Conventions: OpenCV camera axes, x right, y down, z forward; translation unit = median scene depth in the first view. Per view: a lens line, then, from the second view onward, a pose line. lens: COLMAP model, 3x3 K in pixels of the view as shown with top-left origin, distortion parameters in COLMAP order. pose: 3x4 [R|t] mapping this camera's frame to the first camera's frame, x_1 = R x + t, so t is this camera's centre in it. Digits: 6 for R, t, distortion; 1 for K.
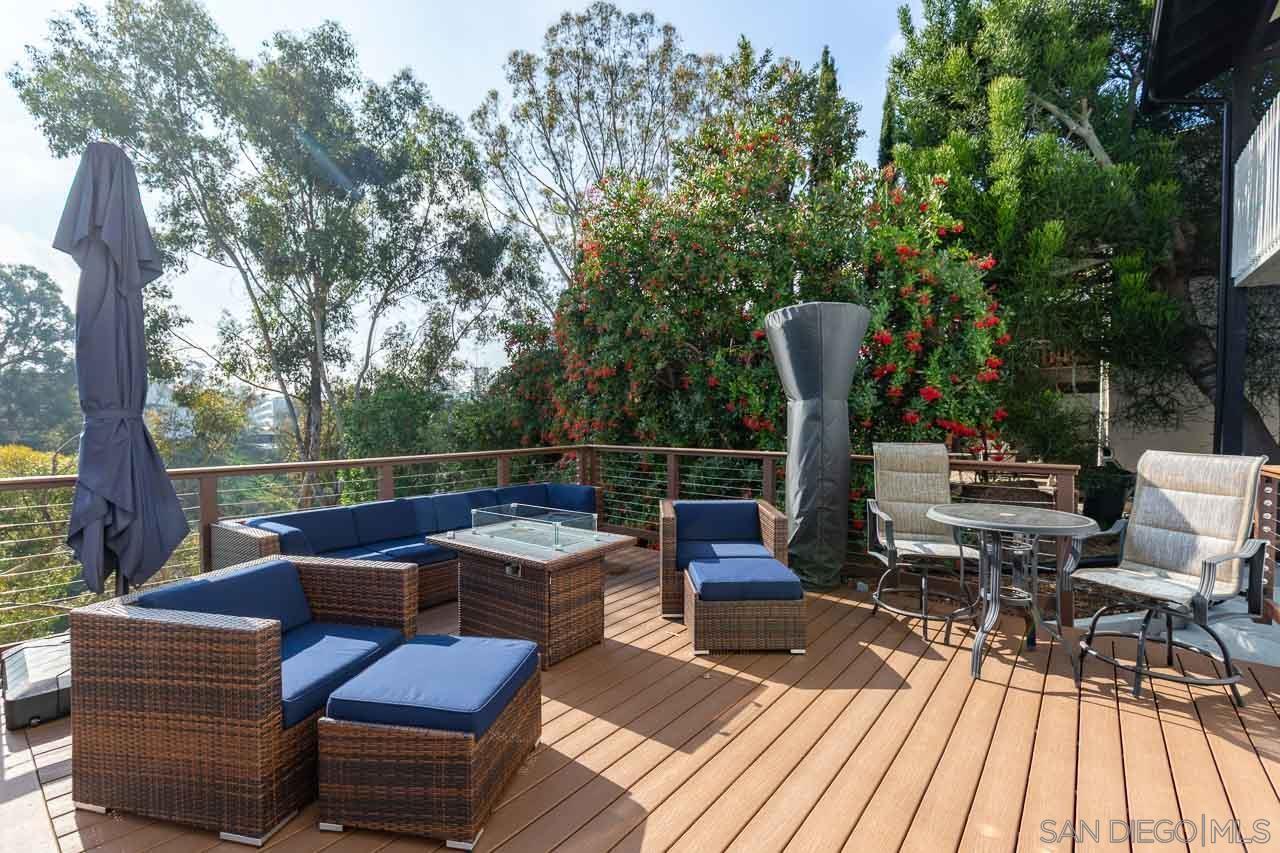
lens RADIAL K [[582.3, 0, 638.9], [0, 582.3, 433.8], [0, 0, 1]] dist [0.002169, -0.000506]
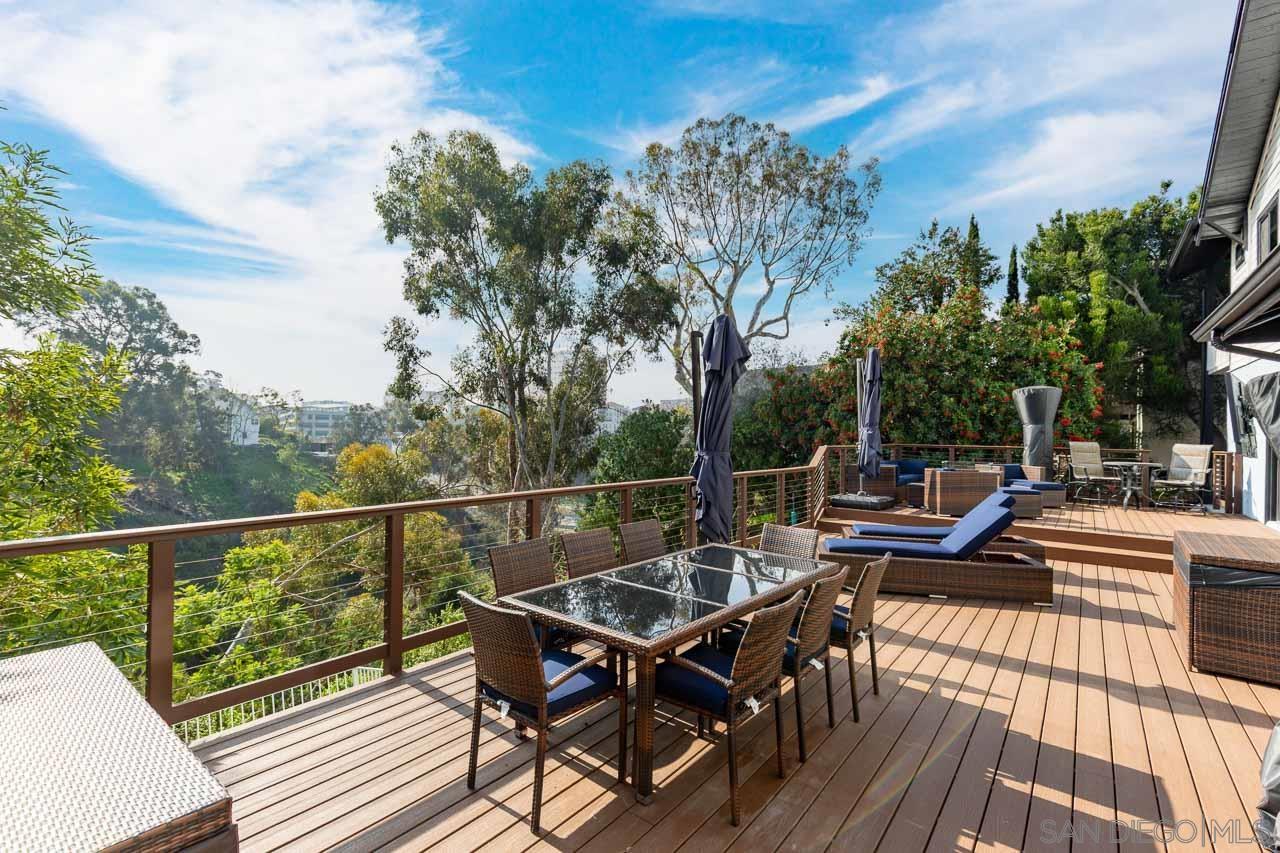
lens RADIAL K [[582.3, 0, 635.8], [0, 582.3, 432.4], [0, 0, 1]] dist [0.002169, -0.000506]
pose [[0.999897, 0.014339, 0.000847, -0.961954], [-0.014311, 0.999534, -0.026977, 0.044312], [-0.001233, 0.026962, 0.999636, -1.007549]]
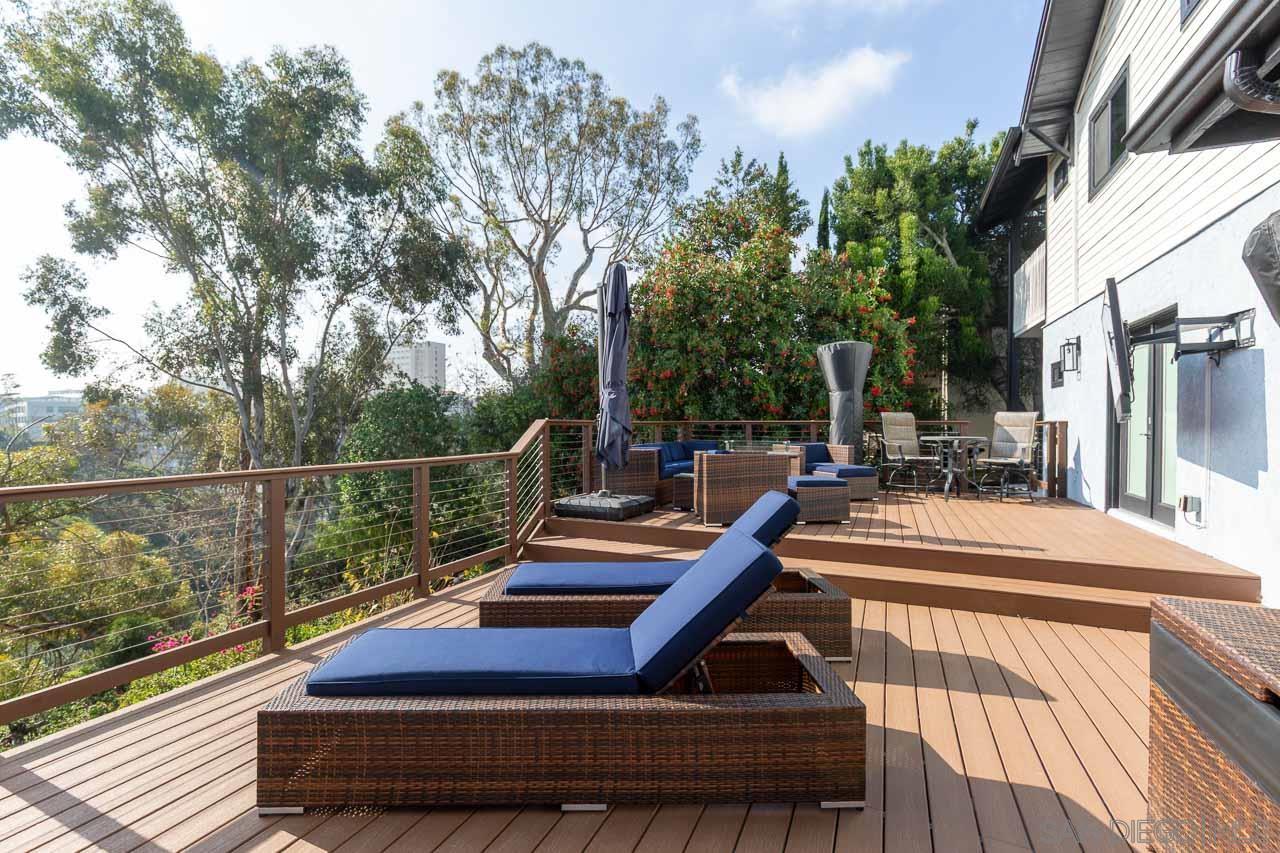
lens RADIAL K [[582.3, 0, 650.9], [0, 582.3, 438.5], [0, 0, 1]] dist [0.002169, -0.000506]
pose [[0.962746, -0.006164, 0.270337, -0.565361], [0.006943, 0.999974, -0.001927, 0.065099], [-0.270318, 0.003732, 0.962764, -0.453087]]
